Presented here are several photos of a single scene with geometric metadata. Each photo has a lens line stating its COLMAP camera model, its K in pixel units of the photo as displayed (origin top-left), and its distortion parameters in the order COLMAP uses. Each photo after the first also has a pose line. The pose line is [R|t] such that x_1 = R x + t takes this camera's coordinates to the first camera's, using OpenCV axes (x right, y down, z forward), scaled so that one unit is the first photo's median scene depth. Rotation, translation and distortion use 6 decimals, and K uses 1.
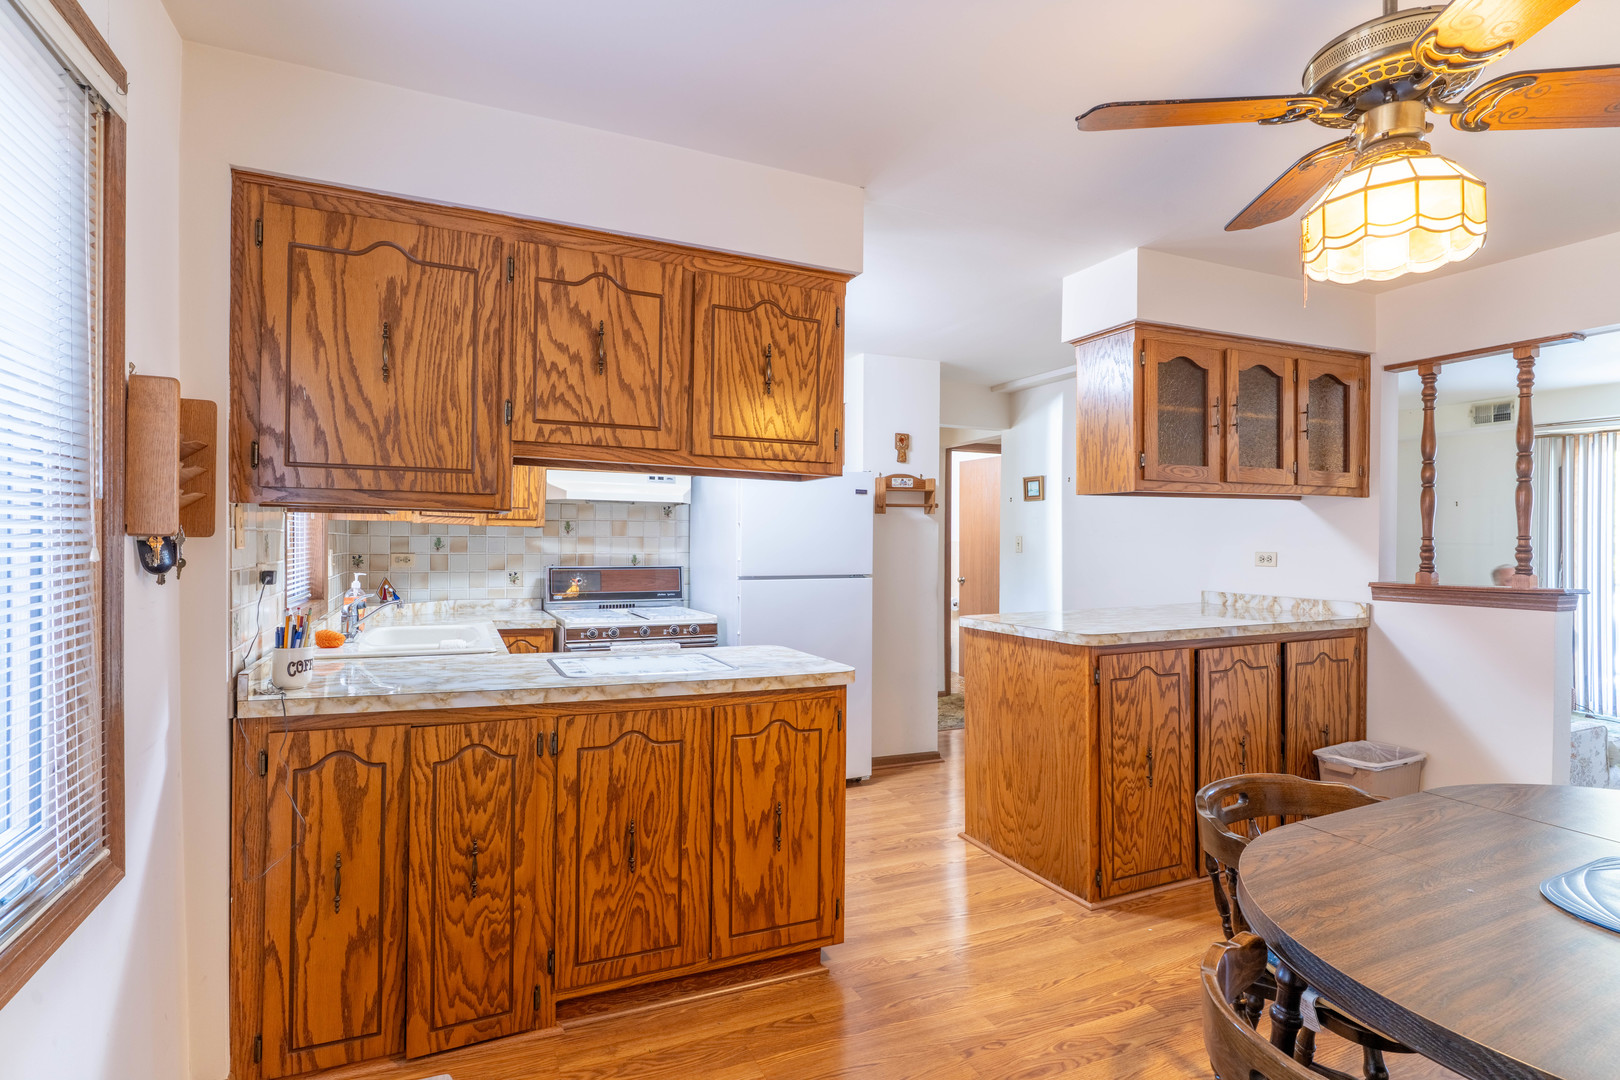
lens RADIAL K [[814.3, 0, 810.6], [0, 814.3, 533.6], [0, 0, 1]] dist [-0.002454, 0.000070]
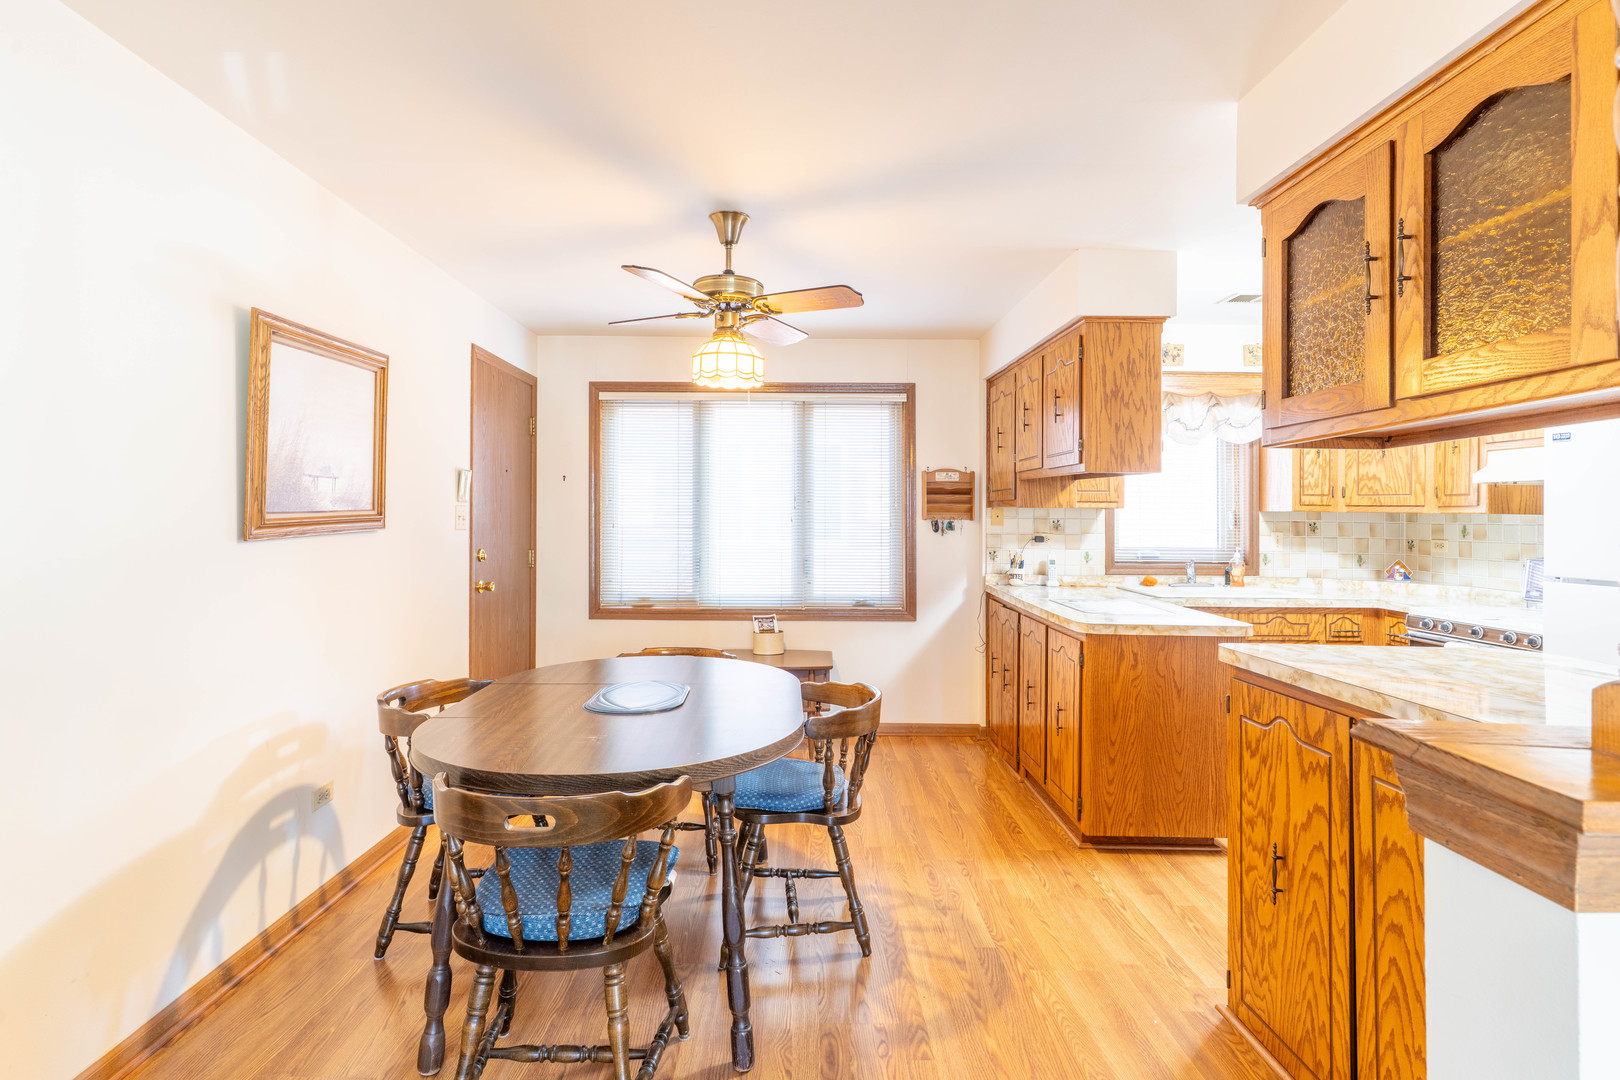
lens RADIAL K [[795.4, 0, 815.3], [0, 795.4, 514.4], [0, 0, 1]] dist [0.001708, 0.000372]
pose [[-0.383408, -0.014921, -0.923459, 1.411902], [-0.004949, 0.999888, -0.014101, 0.017236], [0.923566, -0.000837, -0.383439, 1.120061]]
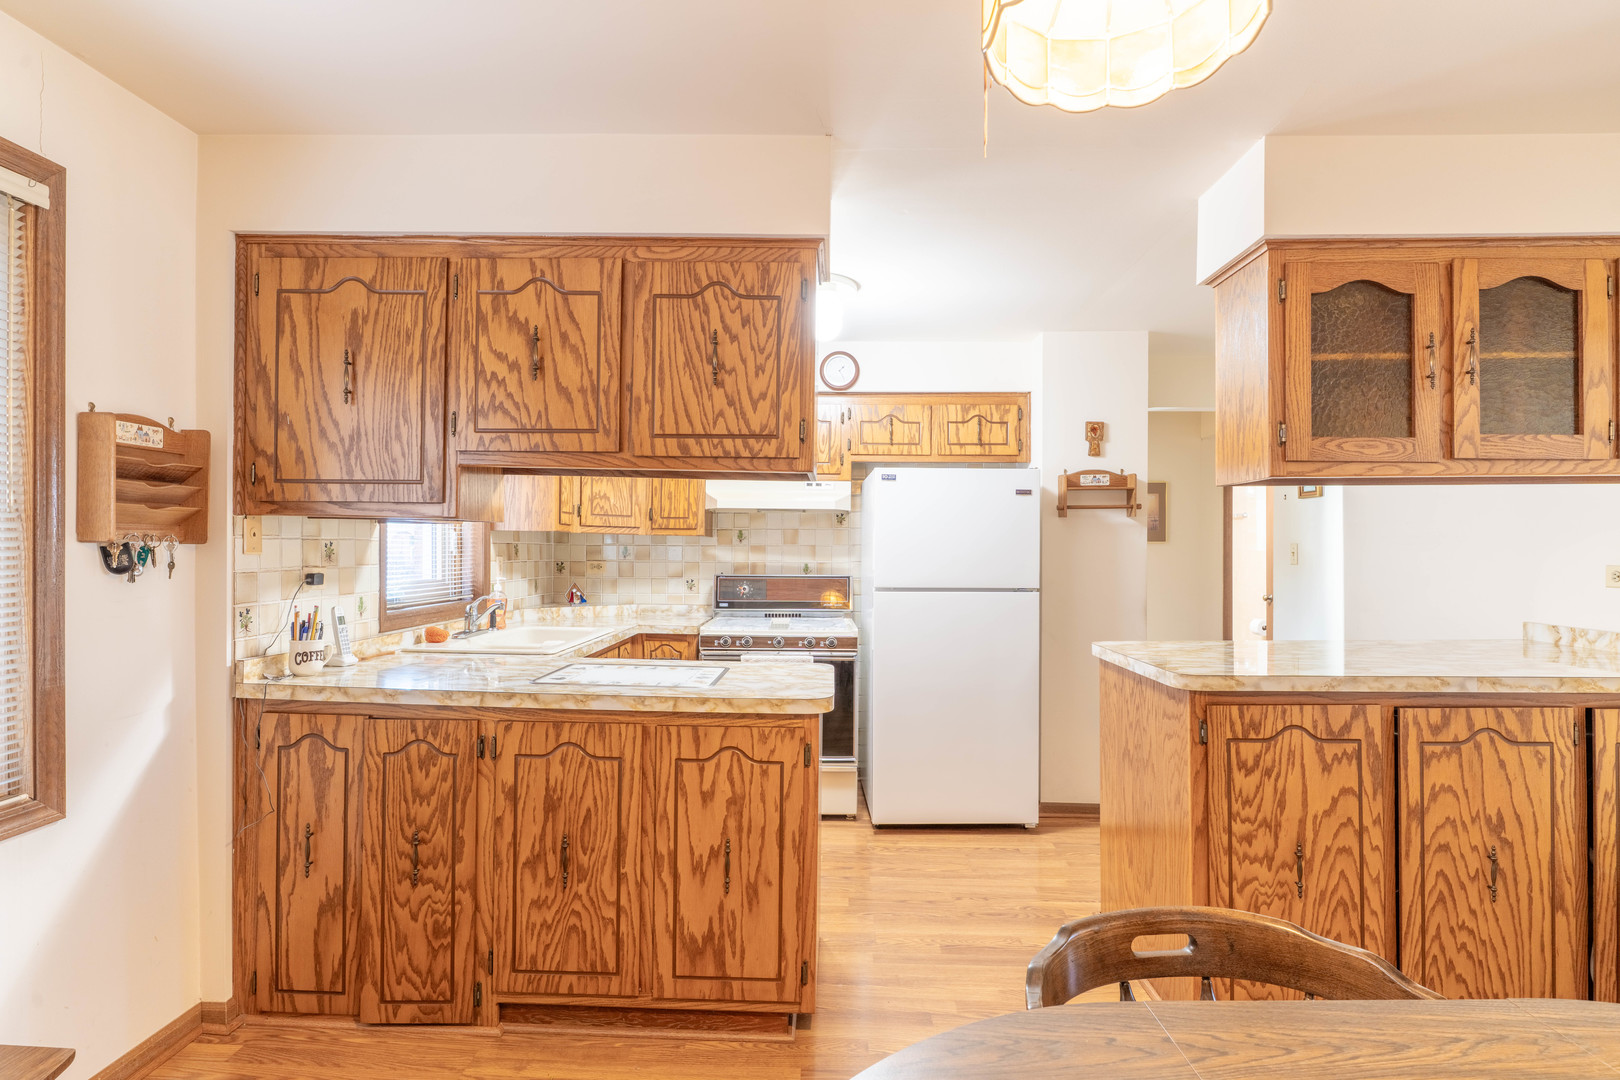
lens RADIAL K [[818.1, 0, 810.0], [0, 818.1, 540.0], [0, 0, 1]] dist [-0.002062, 0.000084]
pose [[0.900527, -0.005793, -0.434761, 0.426872], [0.003716, 0.999977, -0.005628, 0.006110], [0.434784, 0.003453, 0.900528, 0.222247]]
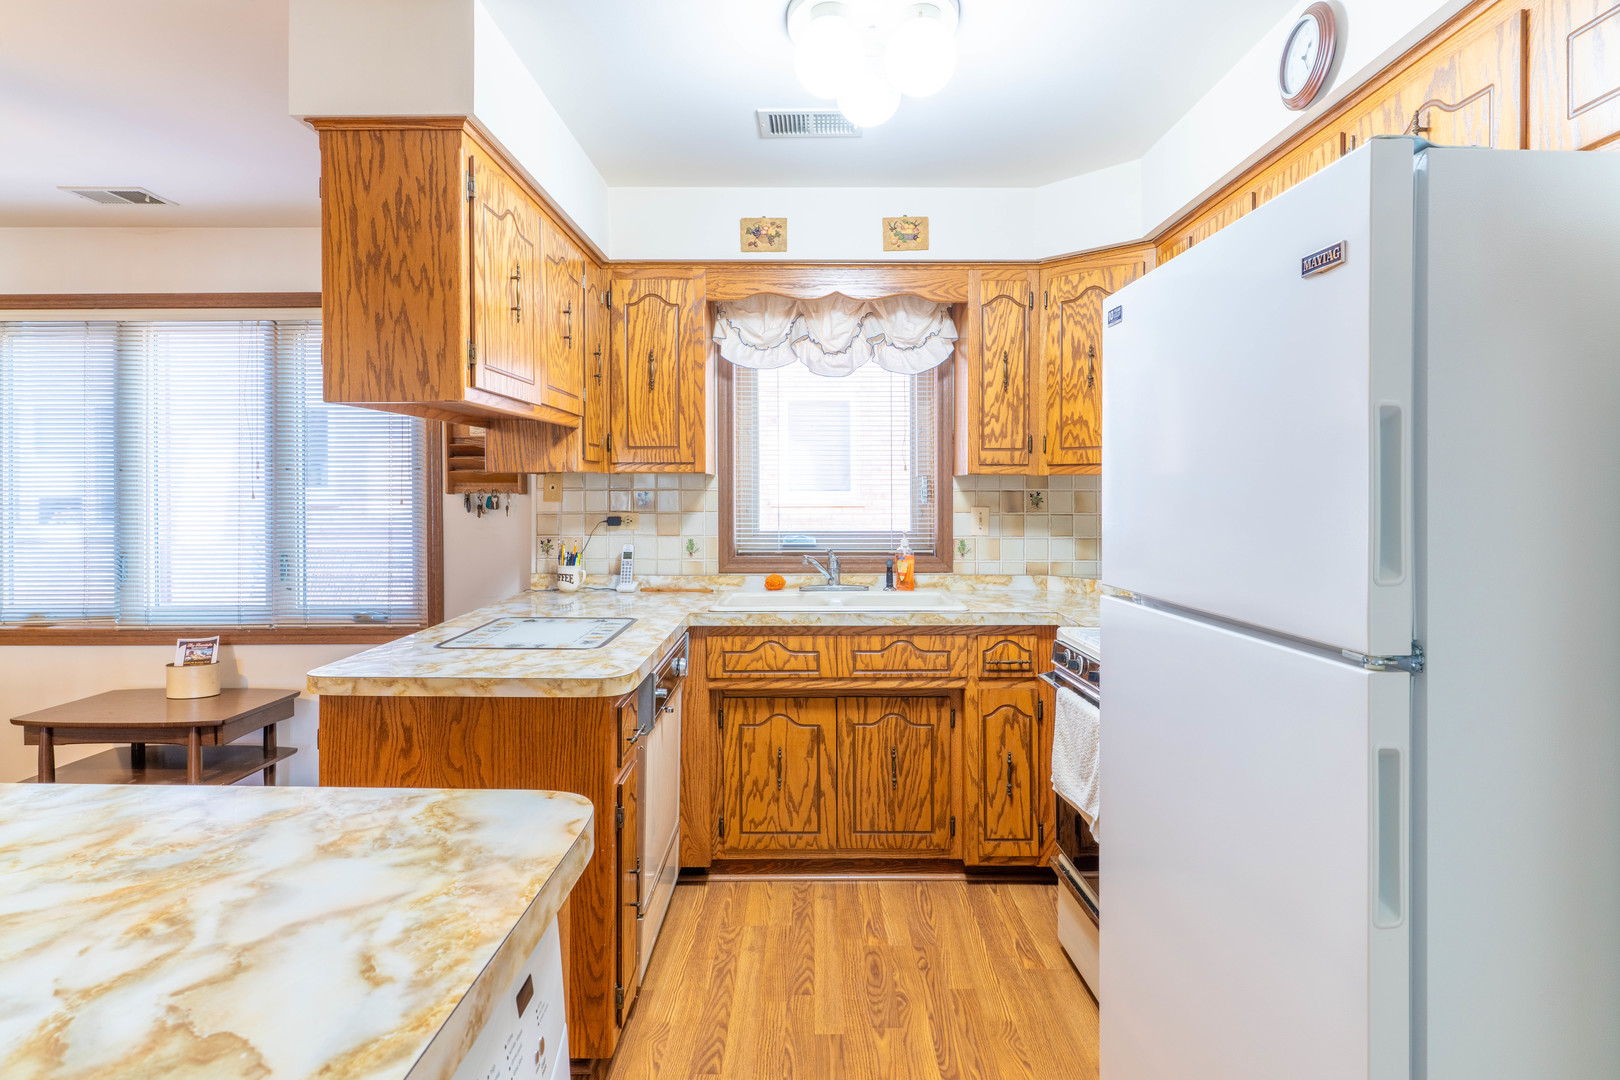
lens RADIAL K [[884.7, 0, 812.4], [0, 884.7, 505.2], [0, 0, 1]] dist [-0.000610, -0.000113]
pose [[-0.401980, 0.001814, -0.915647, 0.601790], [0.005172, 0.999987, -0.000290, 0.023721], [0.915634, -0.004852, -0.401984, 1.755430]]
